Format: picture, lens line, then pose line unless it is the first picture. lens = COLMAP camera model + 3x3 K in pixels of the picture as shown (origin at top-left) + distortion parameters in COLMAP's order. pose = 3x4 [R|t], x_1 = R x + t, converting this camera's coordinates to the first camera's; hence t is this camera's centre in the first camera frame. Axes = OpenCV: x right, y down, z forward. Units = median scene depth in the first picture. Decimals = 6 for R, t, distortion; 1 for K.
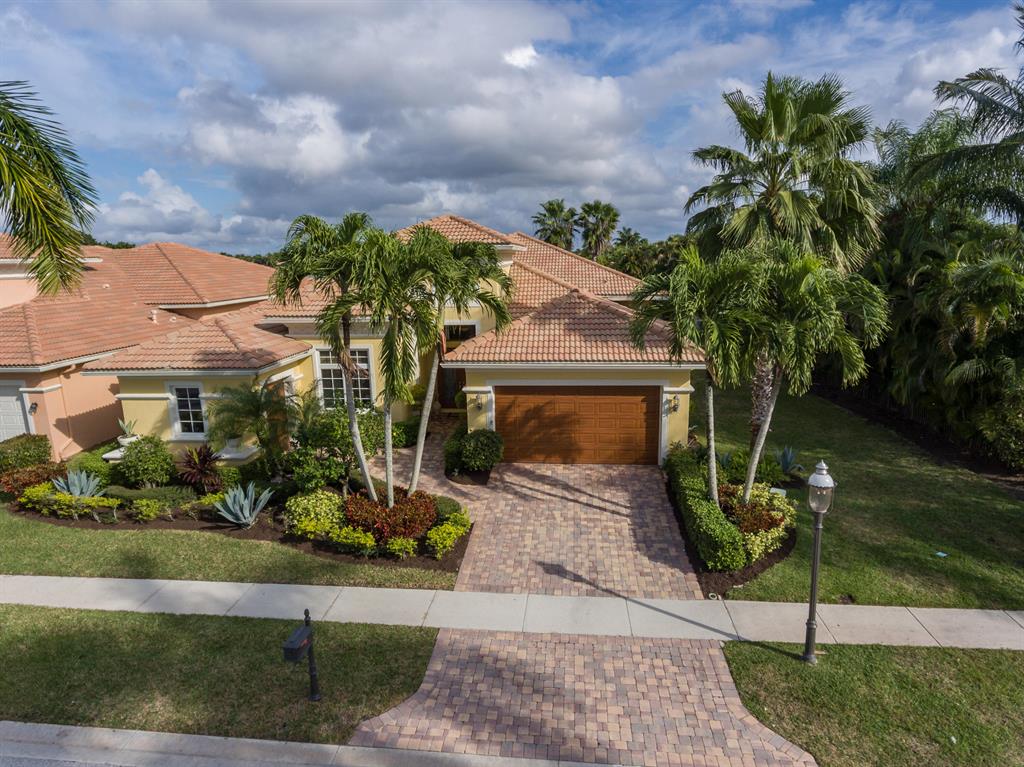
lens RADIAL K [[603.5, 0, 512.0], [0, 603.5, 383.5], [0, 0, 1]] dist [-0.001659, 0.000336]
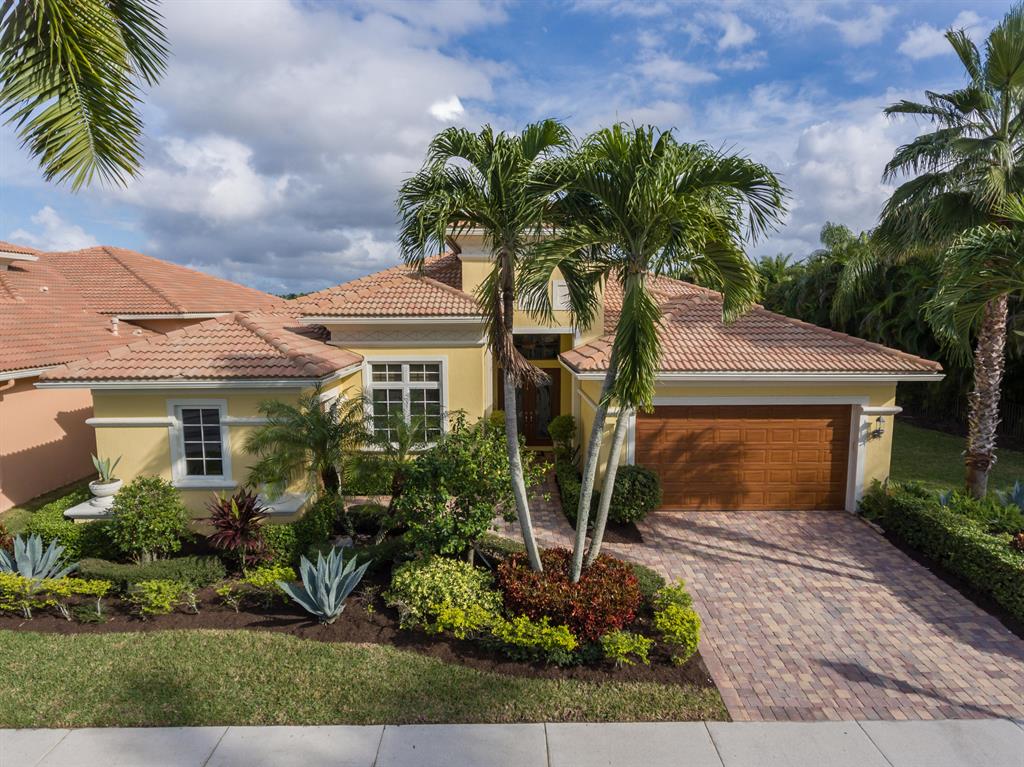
lens RADIAL K [[616.6, 0, 512.0], [0, 616.6, 383.5], [0, 0, 1]] dist [-0.001969, -0.002591]
pose [[0.993279, 0.004533, 0.115652, -0.304923], [0.005628, 0.996159, -0.087379, 0.046949], [-0.115604, 0.087442, 0.989439, 0.303846]]
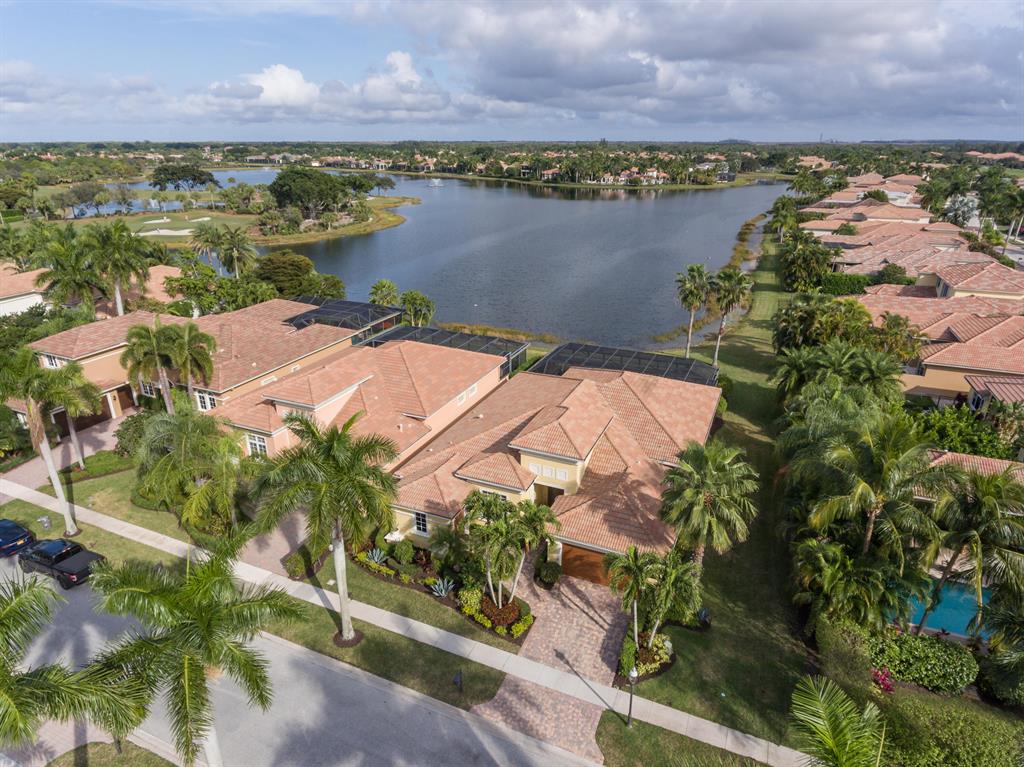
lens RADIAL K [[616.6, 0, 512.0], [0, 616.6, 383.5], [0, 0, 1]] dist [-0.001969, -0.002591]
pose [[0.950988, 0.134606, -0.278393, 0.352161], [-0.084910, 0.979351, 0.183471, -0.978497], [0.297341, -0.150841, 0.942781, -0.999328]]
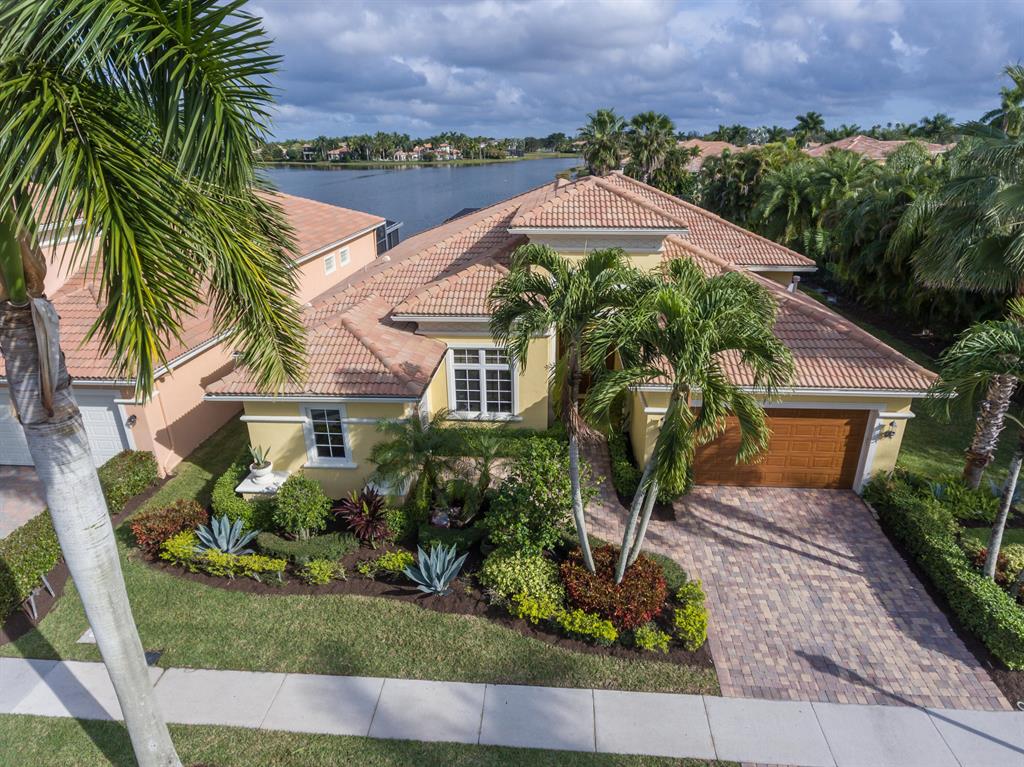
lens RADIAL K [[602.8, 0, 512.0], [0, 602.8, 383.5], [0, 0, 1]] dist [-0.003077, -0.001295]
pose [[0.999598, -0.001136, 0.028340, -0.335595], [-0.003770, 0.985005, 0.172486, -0.200877], [-0.028111, -0.172523, 0.984604, 0.175399]]
